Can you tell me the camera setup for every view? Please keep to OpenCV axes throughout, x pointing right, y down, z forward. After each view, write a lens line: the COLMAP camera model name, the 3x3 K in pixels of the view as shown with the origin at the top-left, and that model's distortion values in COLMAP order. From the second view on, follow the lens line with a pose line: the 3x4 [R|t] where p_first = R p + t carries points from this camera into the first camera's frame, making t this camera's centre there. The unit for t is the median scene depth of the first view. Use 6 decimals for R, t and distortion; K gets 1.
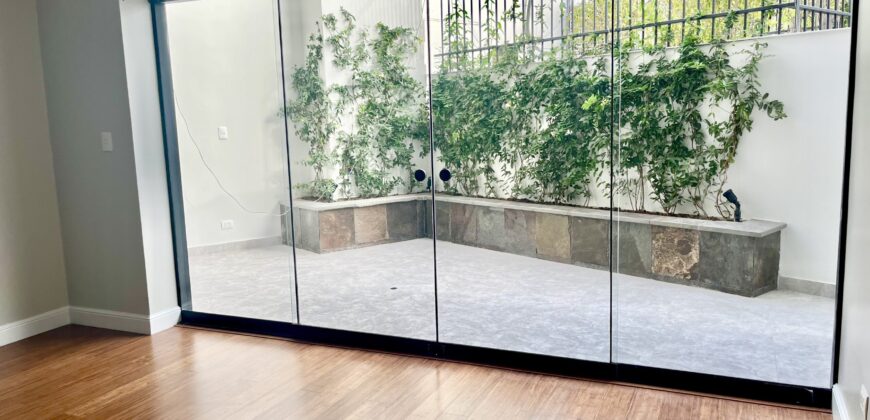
lens RADIAL K [[662.6, 0, 438.8], [0, 662.6, 213.4], [0, 0, 1]] dist [0.020325, -0.036770]
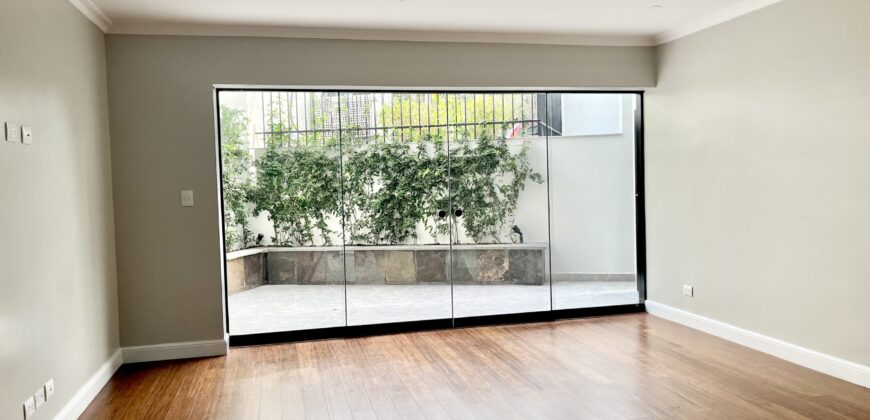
lens RADIAL K [[662.6, 0, 437.4], [0, 662.6, 204.8], [0, 0, 1]] dist [0.020325, -0.036770]
pose [[0.784640, -0.014834, 0.619774, -0.680025], [0.092184, 0.991392, -0.092978, 0.045563], [-0.613059, 0.130088, 0.779253, -0.172501]]
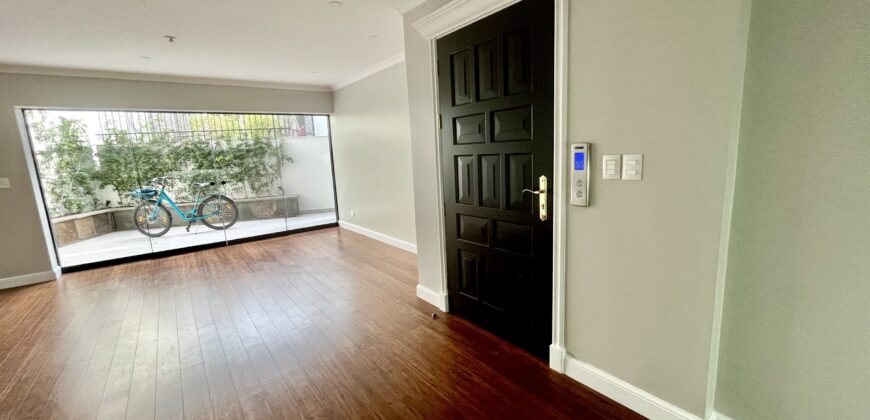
lens RADIAL K [[354.3, 0, 435.1], [0, 354.3, 209.7], [0, 0, 1]] dist [-0.001806, -0.001502]
pose [[0.478886, -0.139722, 0.866687, -0.595233], [0.157482, 0.984911, 0.071765, 0.062245], [-0.863636, 0.102120, 0.493663, -0.383751]]
